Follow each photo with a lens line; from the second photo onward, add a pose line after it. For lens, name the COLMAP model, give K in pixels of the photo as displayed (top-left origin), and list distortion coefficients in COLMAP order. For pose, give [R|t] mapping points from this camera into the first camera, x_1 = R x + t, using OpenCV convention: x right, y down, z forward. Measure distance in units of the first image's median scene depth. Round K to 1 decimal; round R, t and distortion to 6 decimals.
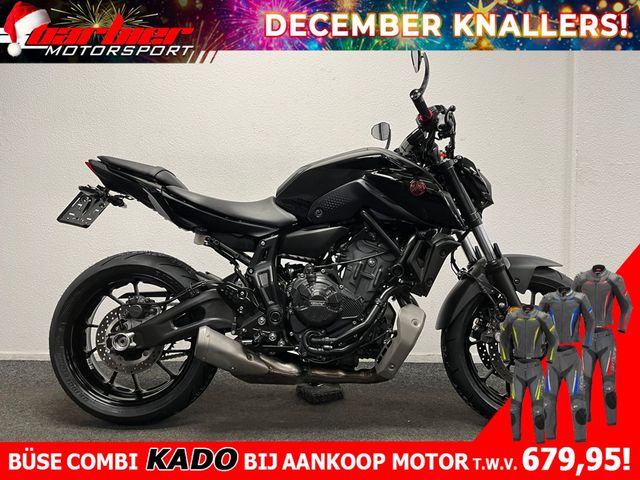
lens RADIAL K [[482.5, 0, 320.0], [0, 482.5, 240.0], [0, 0, 1]] dist [0.033331, -0.001287]
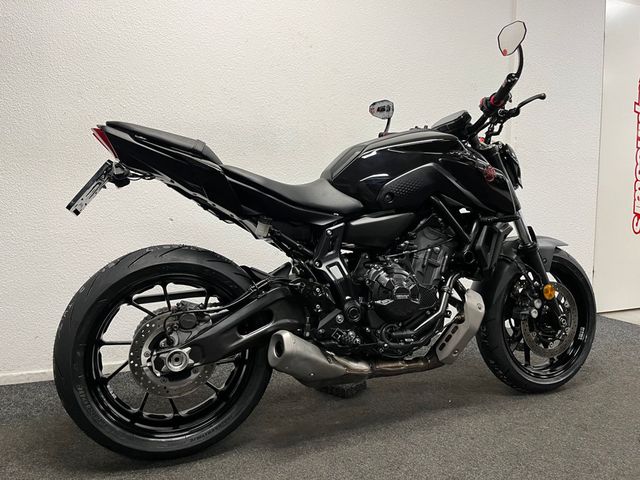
lens RADIAL K [[482.5, 0, 320.0], [0, 482.5, 240.0], [0, 0, 1]] dist [0.033331, -0.001287]
pose [[0.931330, -0.031119, 0.362844, -0.457605], [0.008329, 0.997902, 0.064204, -0.036367], [-0.364080, -0.056773, 0.929636, 0.176669]]
